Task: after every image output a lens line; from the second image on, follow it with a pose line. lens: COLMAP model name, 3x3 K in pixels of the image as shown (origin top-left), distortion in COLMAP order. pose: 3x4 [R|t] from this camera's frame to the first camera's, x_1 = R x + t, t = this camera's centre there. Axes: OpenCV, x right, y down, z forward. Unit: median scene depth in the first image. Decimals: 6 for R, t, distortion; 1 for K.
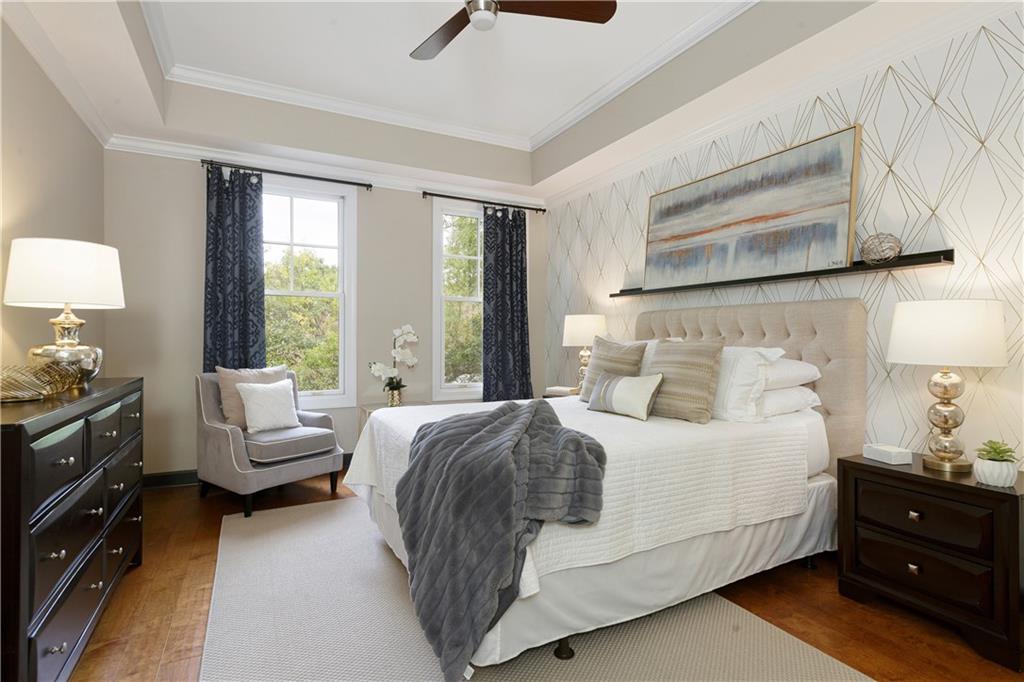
lens RADIAL K [[501.1, 0, 511.5], [0, 501.1, 343.8], [0, 0, 1]] dist [-0.000342, 0.000052]
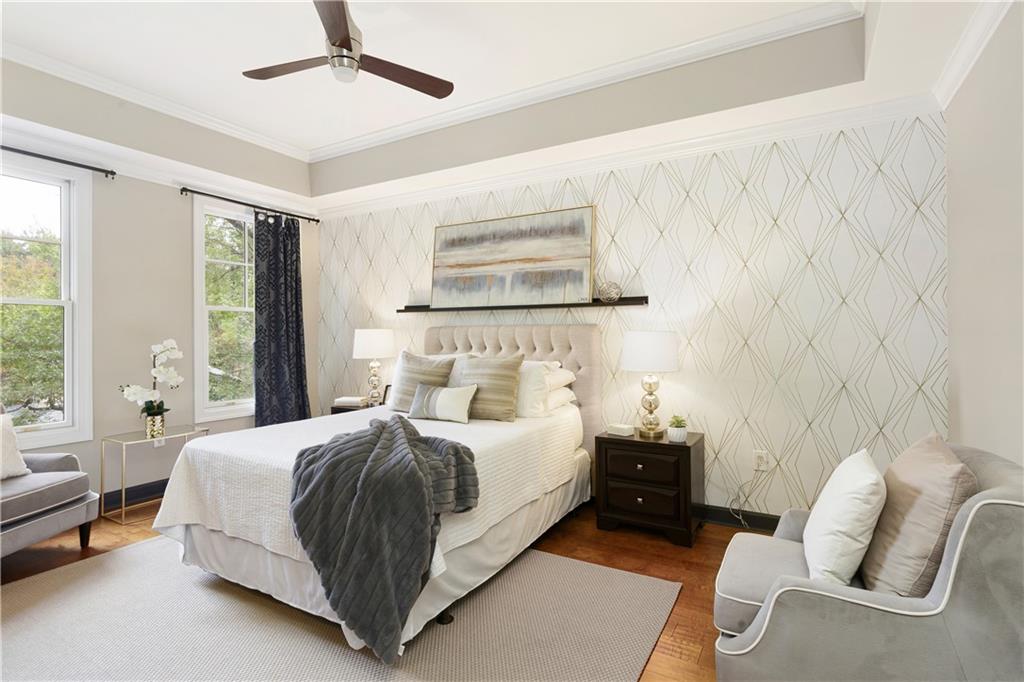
lens RADIAL K [[501.1, 0, 512.4], [0, 501.1, 337.7], [0, 0, 1]] dist [-0.000342, 0.000052]
pose [[0.845875, -0.009794, 0.533291, -0.282801], [0.013878, 0.999897, -0.003649, -0.049321], [-0.533201, 0.010488, 0.845924, -0.096884]]
